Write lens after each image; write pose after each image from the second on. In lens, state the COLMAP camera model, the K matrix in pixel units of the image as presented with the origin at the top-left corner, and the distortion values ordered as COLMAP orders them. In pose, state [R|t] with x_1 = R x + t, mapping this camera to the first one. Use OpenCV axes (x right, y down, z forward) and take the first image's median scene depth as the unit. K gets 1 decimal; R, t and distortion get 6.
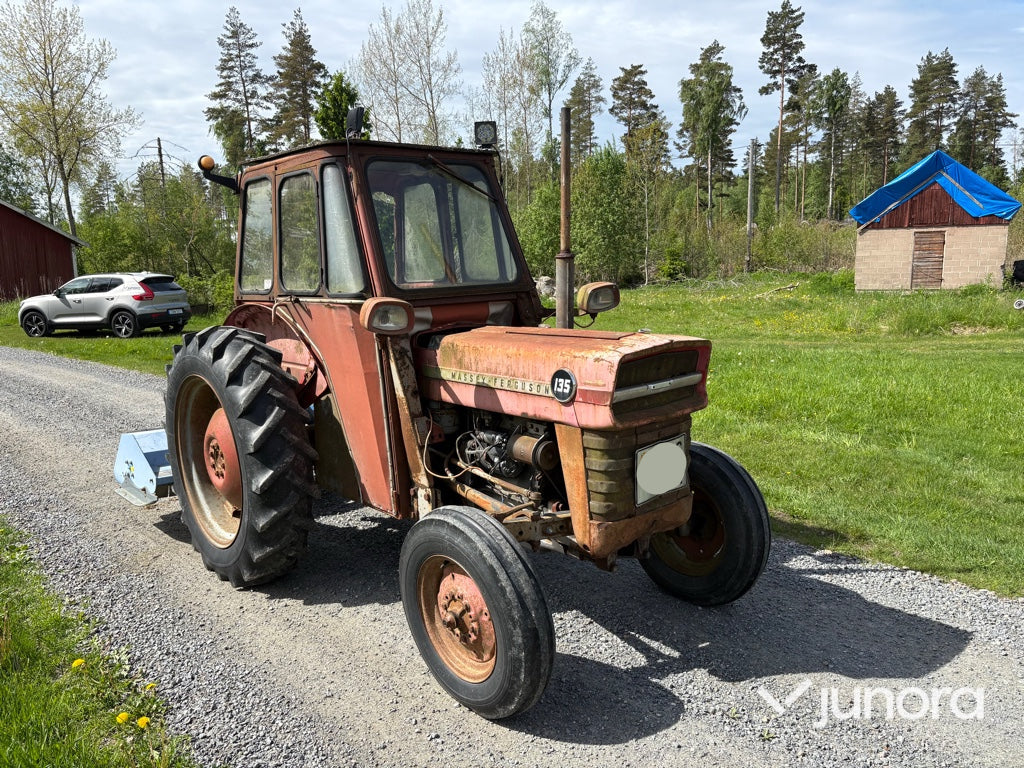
lens RADIAL K [[773.3, 0, 512.0], [0, 773.3, 384.0], [0, 0, 1]] dist [0.057785, -0.062169]
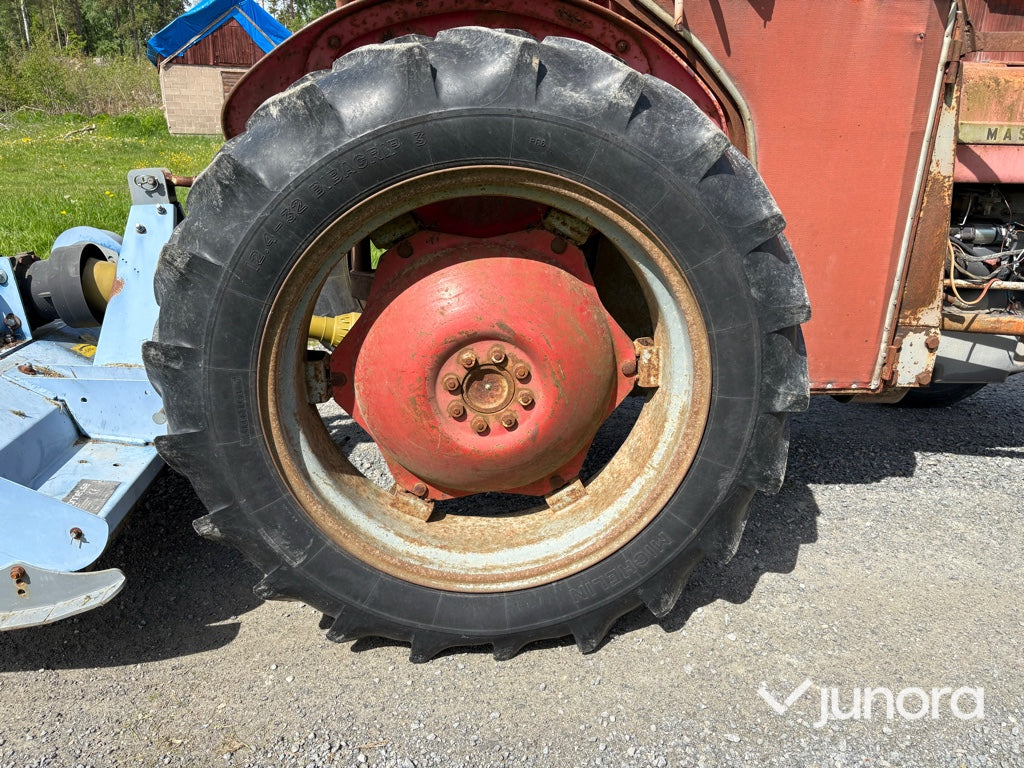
lens RADIAL K [[773.3, 0, 512.0], [0, 773.3, 384.0], [0, 0, 1]] dist [0.057785, -0.062169]
pose [[0.592191, -0.231812, 0.771734, -0.106036], [0.093737, 0.971042, 0.219750, 0.001193], [-0.800327, -0.057794, 0.596772, 0.118457]]
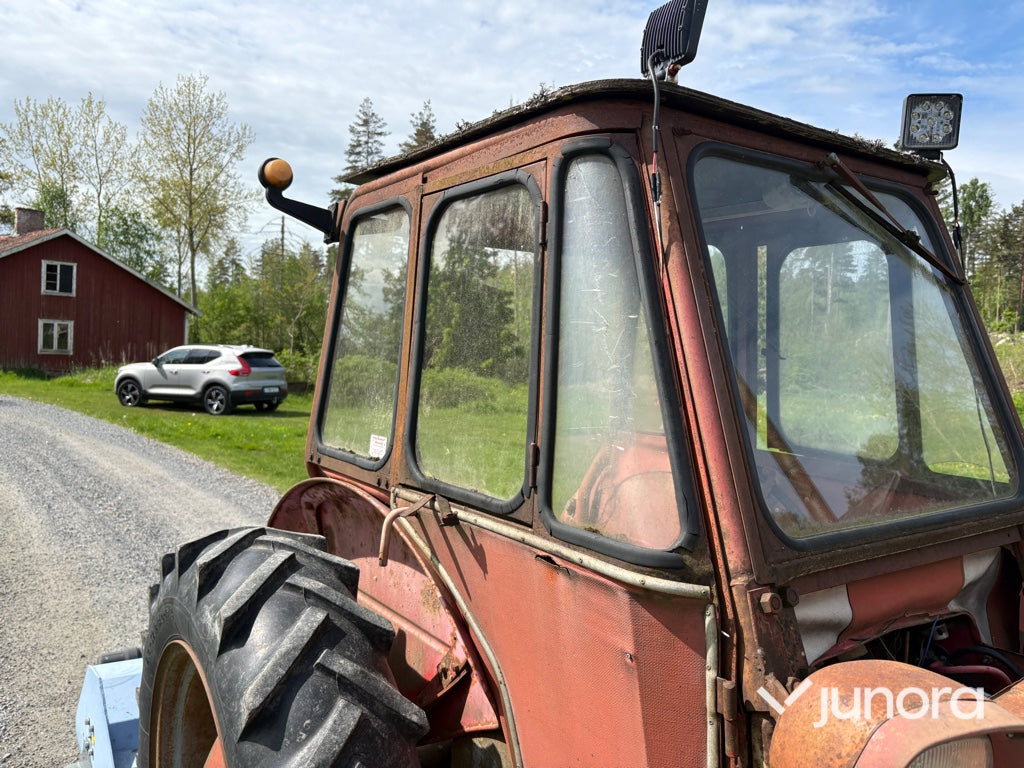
lens RADIAL K [[778.2, 0, 512.0], [0, 778.2, 384.0], [0, 0, 1]] dist [0.029828, -0.034891]
pose [[0.990411, 0.070631, -0.118731, -0.029497], [-0.083521, 0.990707, -0.107345, -0.018766], [0.110046, 0.116232, 0.987107, 0.089212]]
